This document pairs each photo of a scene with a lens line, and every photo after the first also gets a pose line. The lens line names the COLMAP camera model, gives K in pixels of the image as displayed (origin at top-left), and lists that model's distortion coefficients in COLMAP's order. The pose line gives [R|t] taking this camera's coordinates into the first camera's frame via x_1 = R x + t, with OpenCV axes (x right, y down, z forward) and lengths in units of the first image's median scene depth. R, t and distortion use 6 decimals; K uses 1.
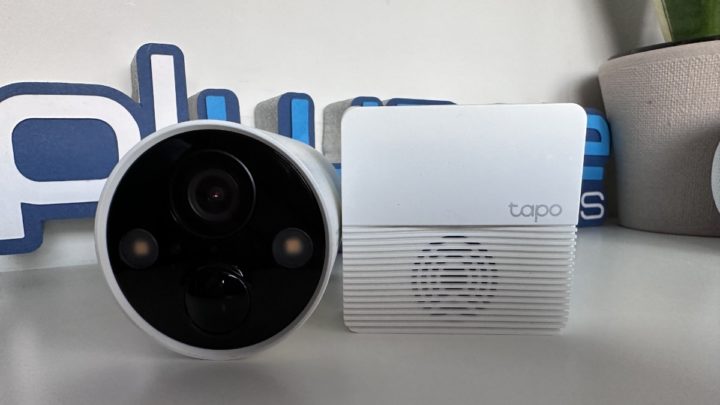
lens RADIAL K [[478.8, 0, 363.0], [0, 478.8, 214.3], [0, 0, 1]] dist [0.001065, 0.000152]
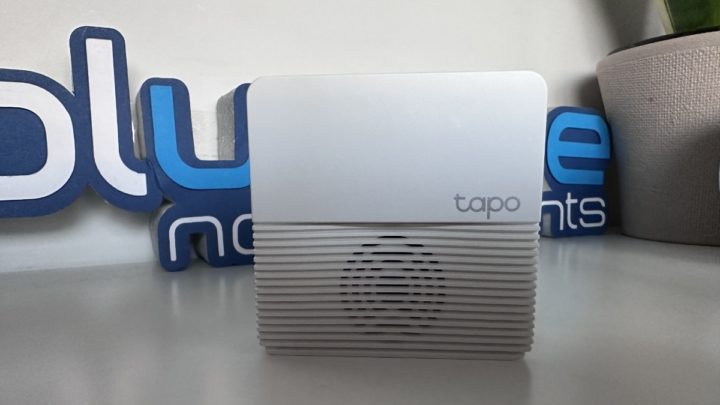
lens RADIAL K [[485.4, 0, 360.0], [0, 485.4, 202.5], [0, 0, 1]] dist [0.000970, -0.000384]
pose [[0.999777, 0.004796, -0.020562, 0.150286], [-0.005754, 0.998886, -0.046830, 0.026636], [0.020314, 0.046938, 0.998691, 0.165727]]
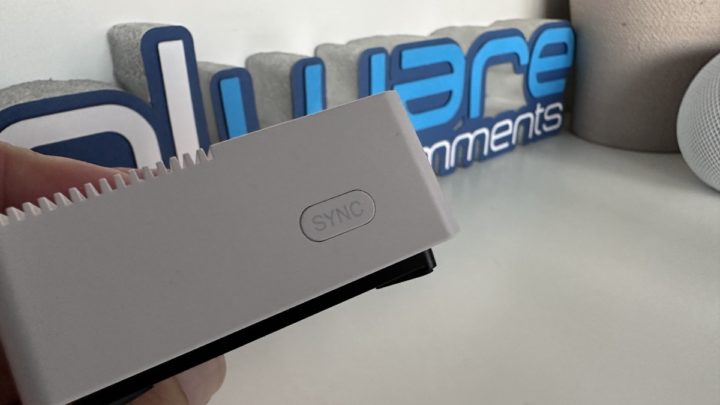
lens RADIAL K [[485.4, 0, 360.0], [0, 485.4, 202.5], [0, 0, 1]] dist [0.000970, -0.000384]
pose [[0.978836, -0.080816, 0.188014, -0.439444], [0.021876, 0.954779, 0.296511, -0.485166], [-0.203475, -0.286123, 0.936340, 0.109592]]
